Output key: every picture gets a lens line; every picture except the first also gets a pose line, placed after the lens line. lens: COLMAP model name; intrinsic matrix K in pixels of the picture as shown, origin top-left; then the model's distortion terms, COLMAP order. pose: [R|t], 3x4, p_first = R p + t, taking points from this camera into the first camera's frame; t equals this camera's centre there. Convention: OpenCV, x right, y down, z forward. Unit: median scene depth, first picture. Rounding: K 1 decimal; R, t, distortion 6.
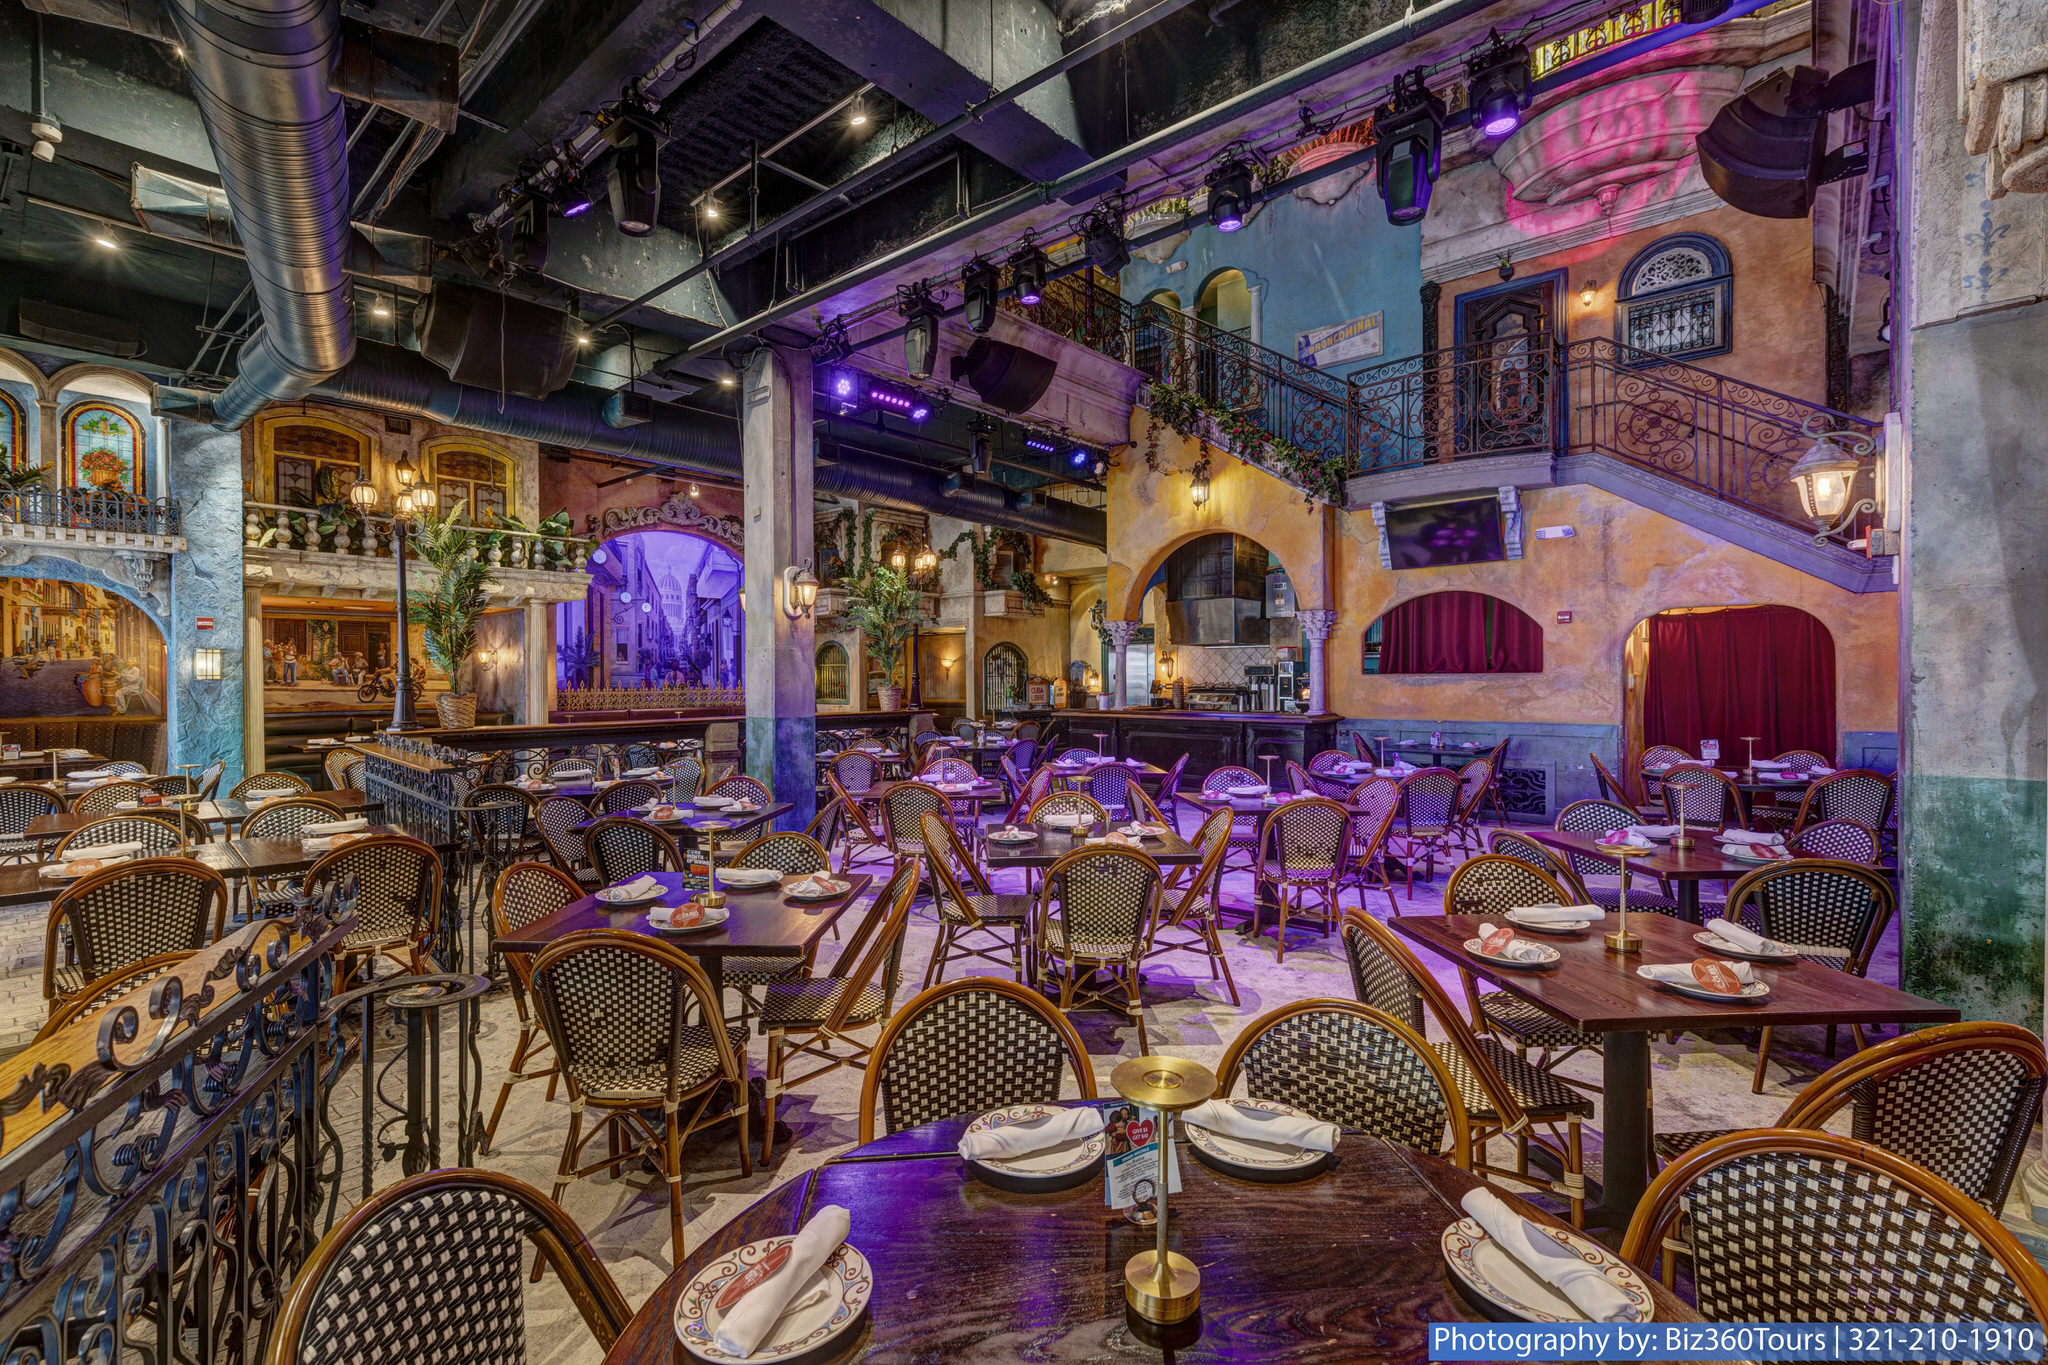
lens RADIAL K [[915.8, 0, 1021.9], [0, 915.8, 683.4], [0, 0, 1]] dist [0.004077, 0.000163]
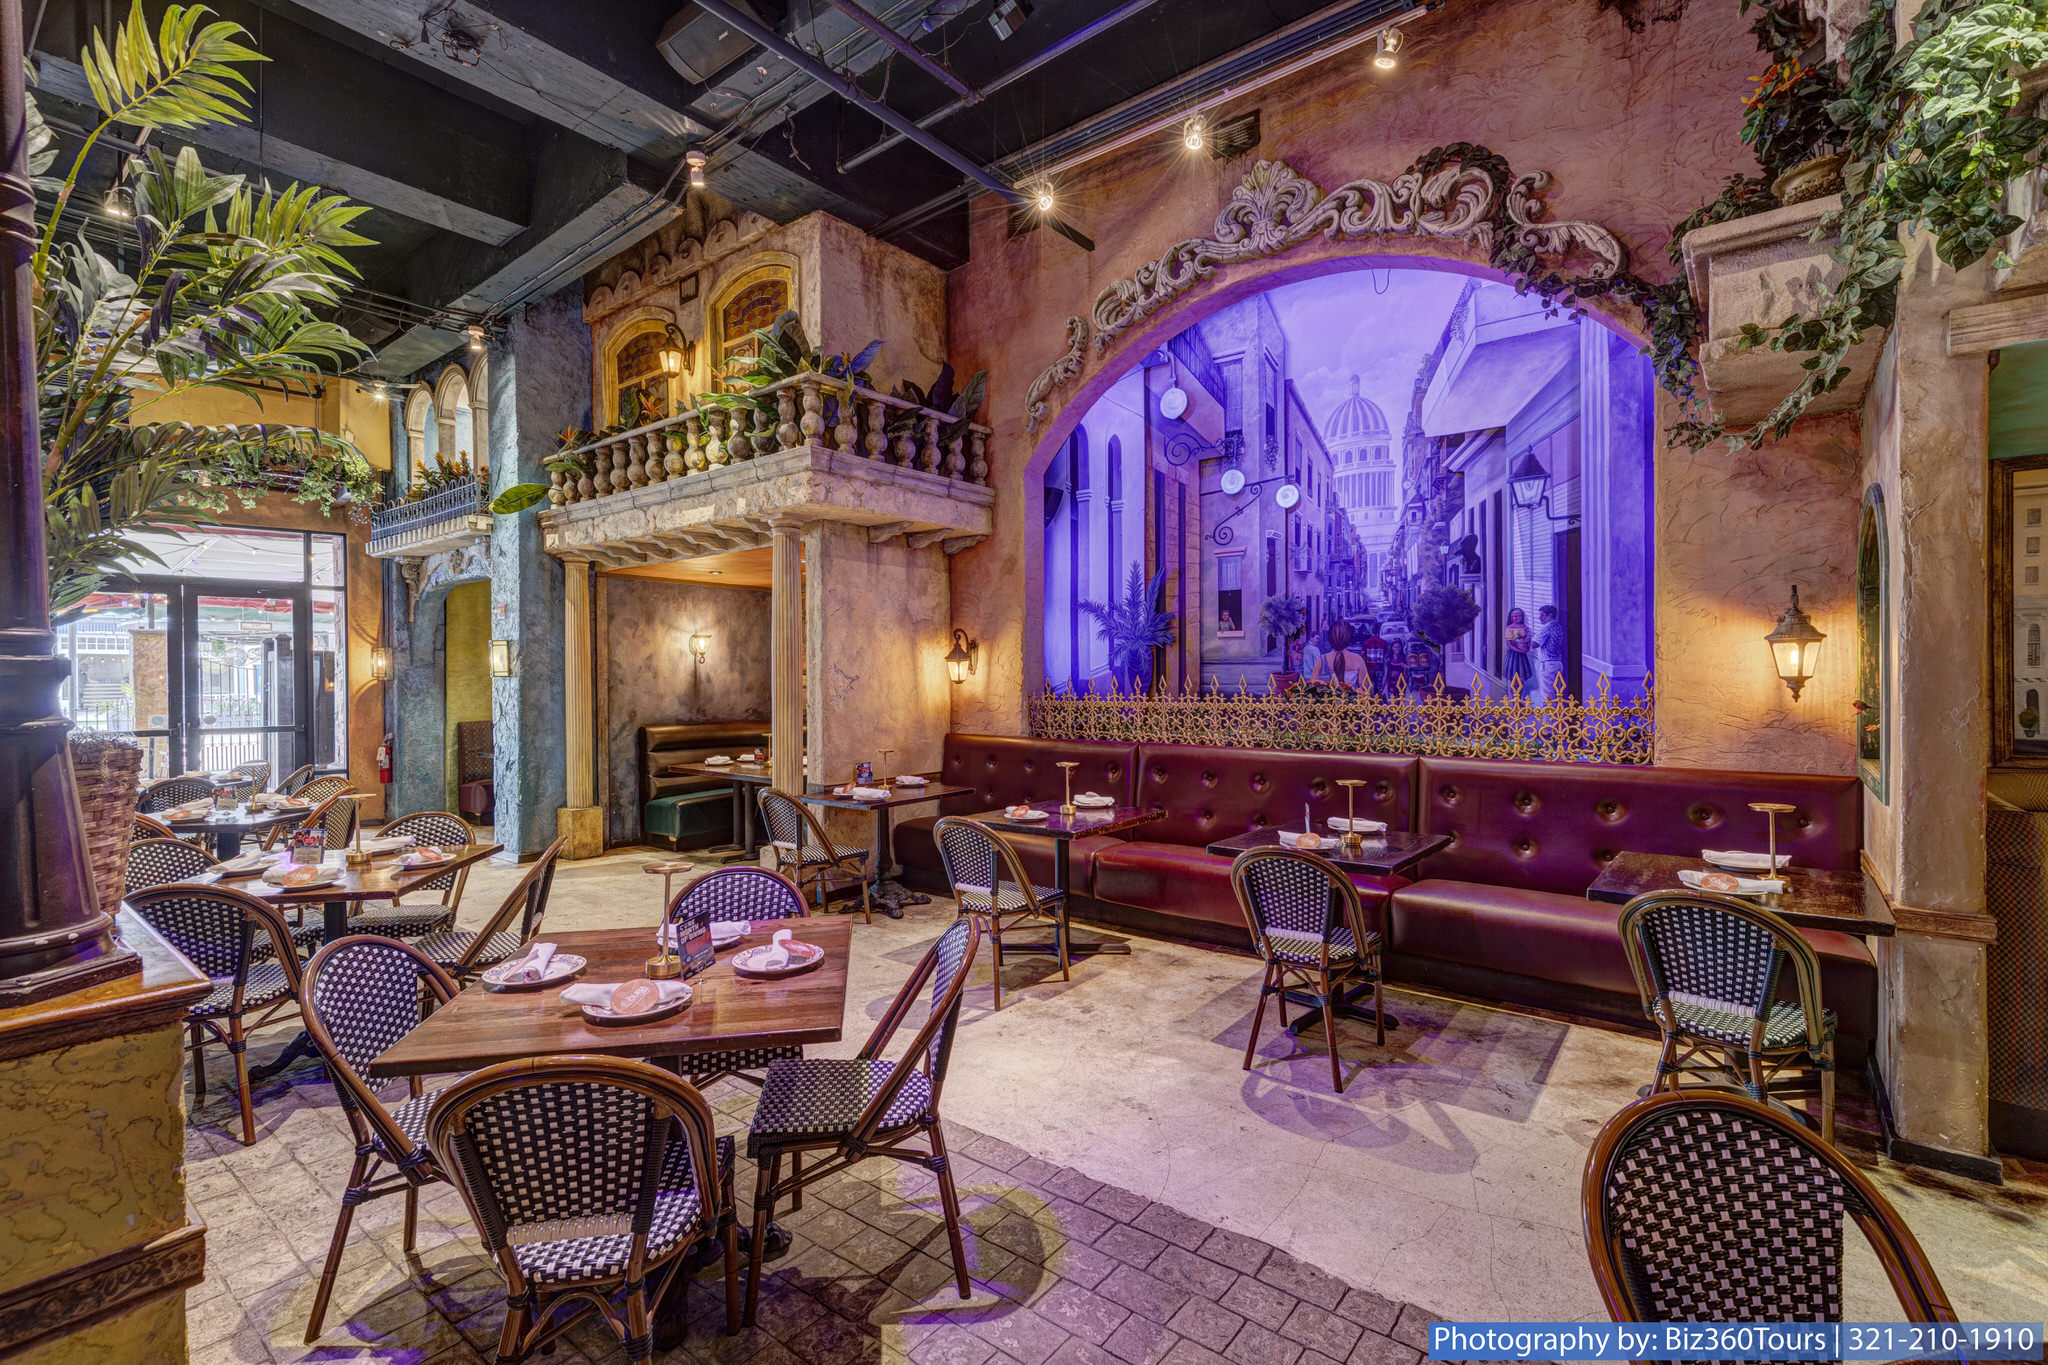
lens RADIAL K [[915.8, 0, 1020.6], [0, 915.8, 682.4], [0, 0, 1]] dist [0.004077, 0.000163]
pose [[0.035249, 0.008995, -0.999338, -0.006896], [-0.000545, 0.999960, 0.008982, -0.003799], [0.999378, 0.000228, 0.035253, 0.906203]]
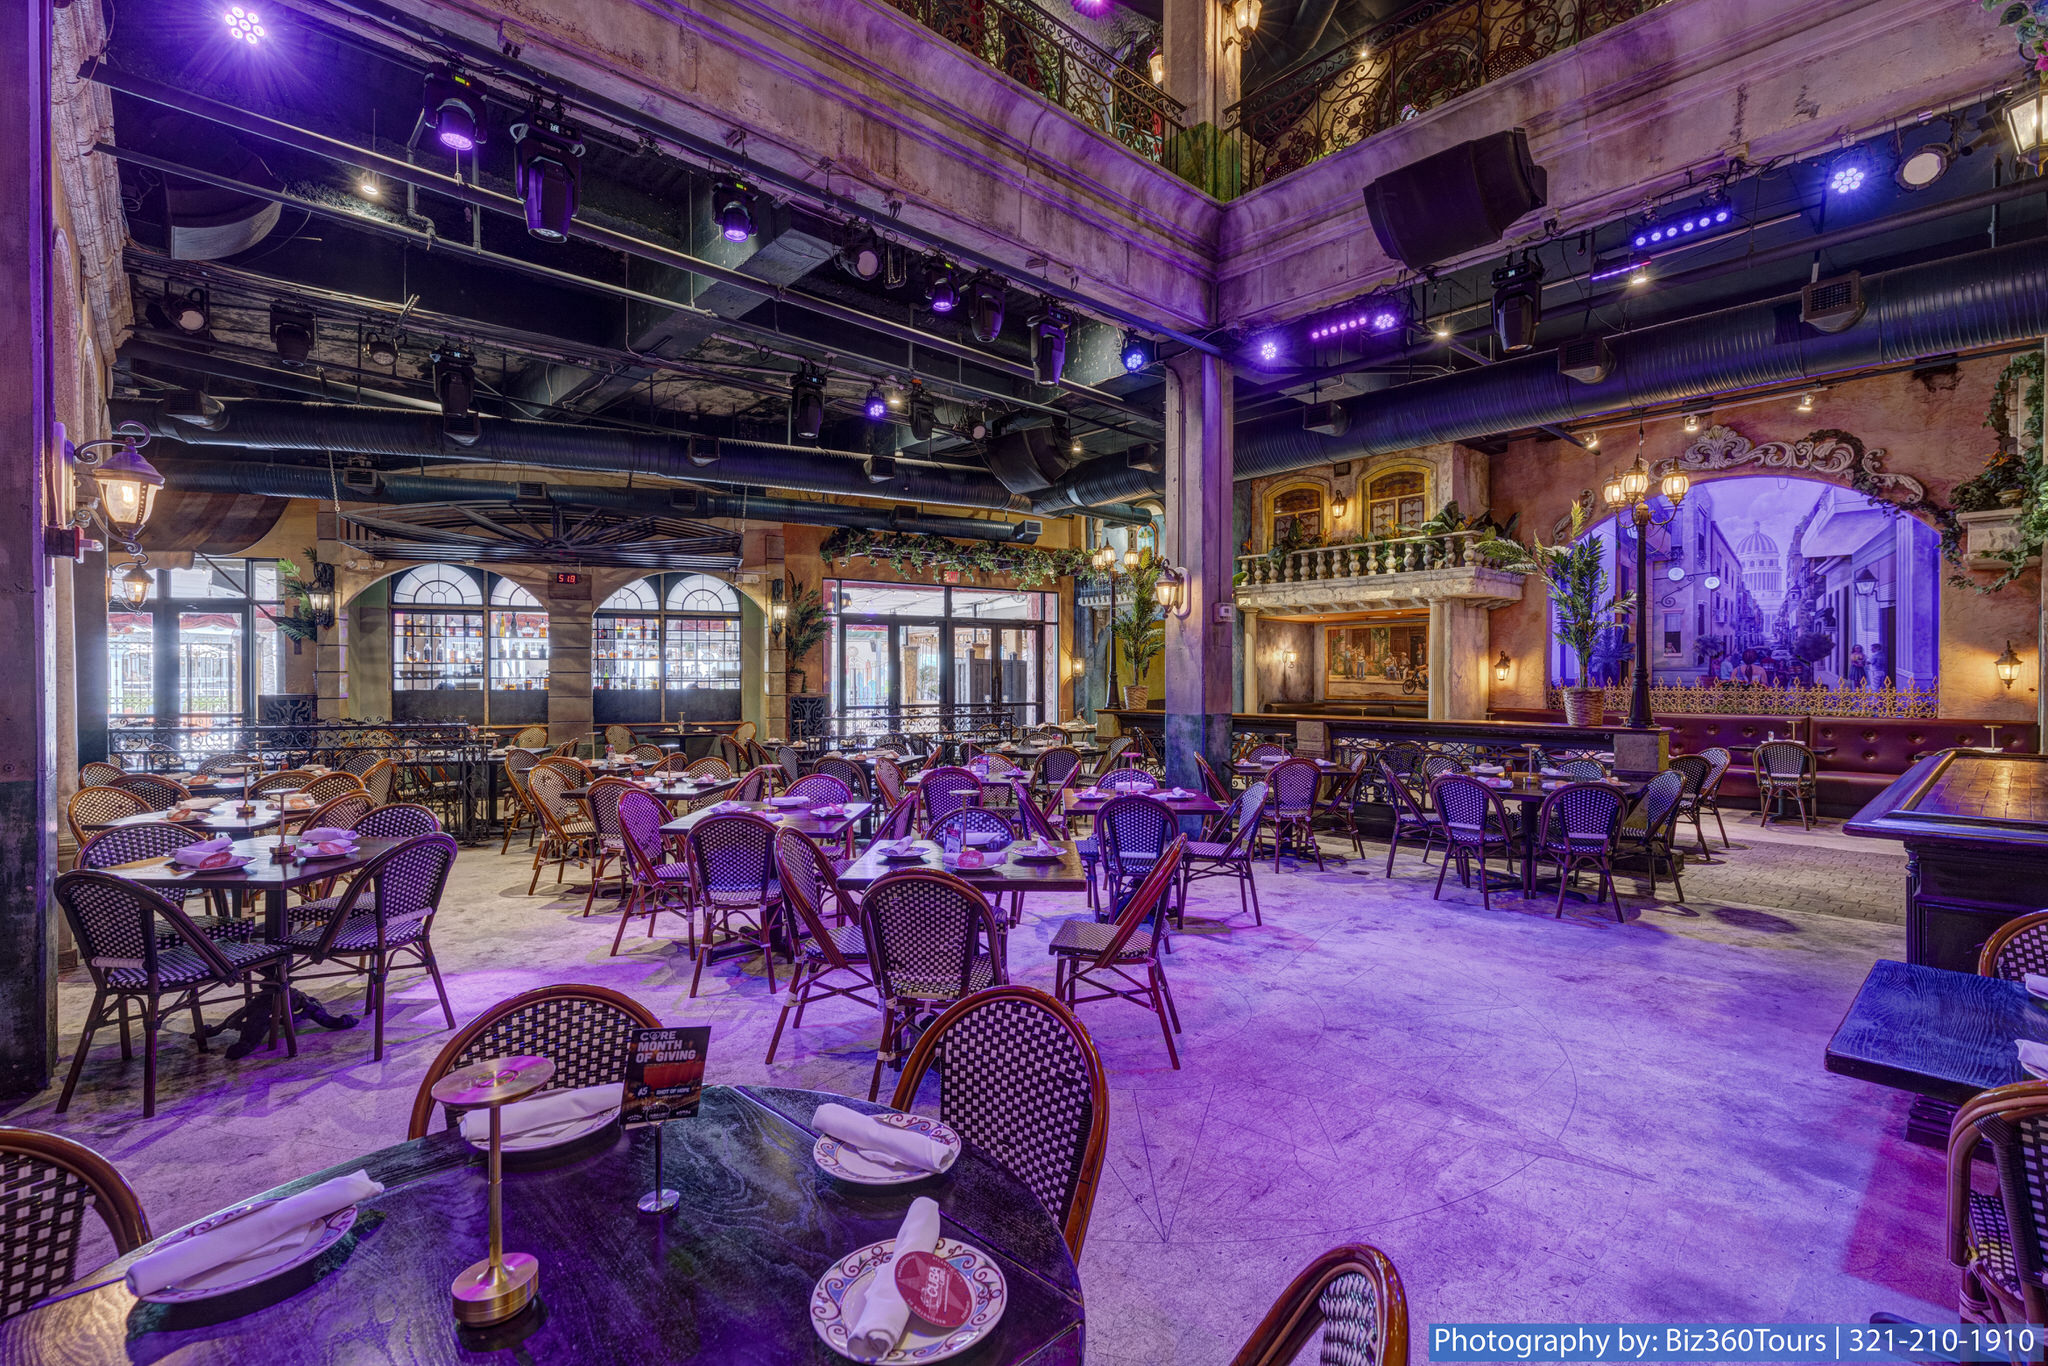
lens RADIAL K [[915.8, 0, 1022.2], [0, 915.8, 684.0], [0, 0, 1]] dist [0.004077, 0.000163]
pose [[-0.119126, 0.012750, -0.992797, 0.450539], [-0.004581, 0.999900, 0.013391, -0.005196], [0.992869, 0.006143, -0.119055, 0.536905]]
